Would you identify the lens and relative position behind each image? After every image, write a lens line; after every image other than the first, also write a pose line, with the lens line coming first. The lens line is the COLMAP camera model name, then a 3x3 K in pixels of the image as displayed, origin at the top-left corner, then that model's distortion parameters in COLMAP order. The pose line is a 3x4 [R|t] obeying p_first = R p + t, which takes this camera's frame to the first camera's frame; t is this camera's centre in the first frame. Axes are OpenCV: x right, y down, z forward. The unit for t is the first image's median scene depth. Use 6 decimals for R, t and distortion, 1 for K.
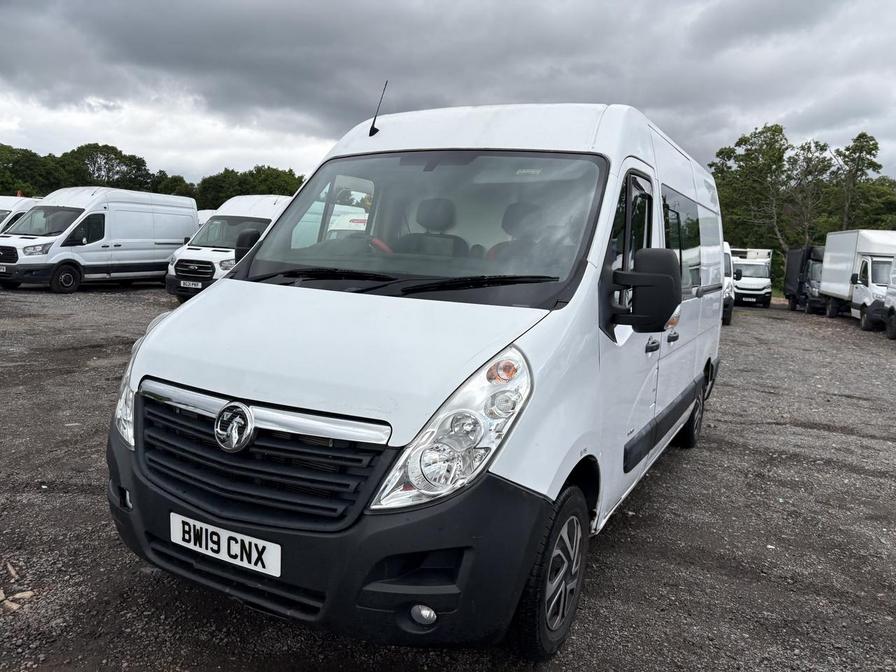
lens RADIAL K [[677.6, 0, 471.7], [0, 677.6, 343.8], [0, 0, 1]] dist [0.041150, -0.040591]
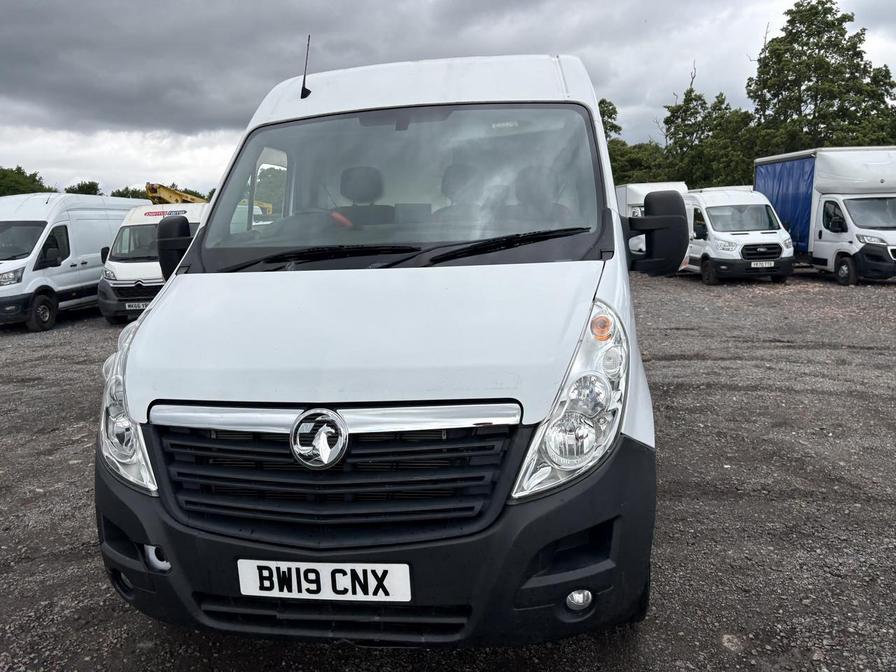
lens RADIAL K [[677.6, 0, 455.4], [0, 677.6, 333.3], [0, 0, 1]] dist [0.041150, -0.040591]
pose [[0.945671, -0.141641, 0.292651, -0.399806], [0.137880, 0.989880, 0.033550, -0.009348], [-0.294441, 0.008623, 0.955631, 0.154552]]
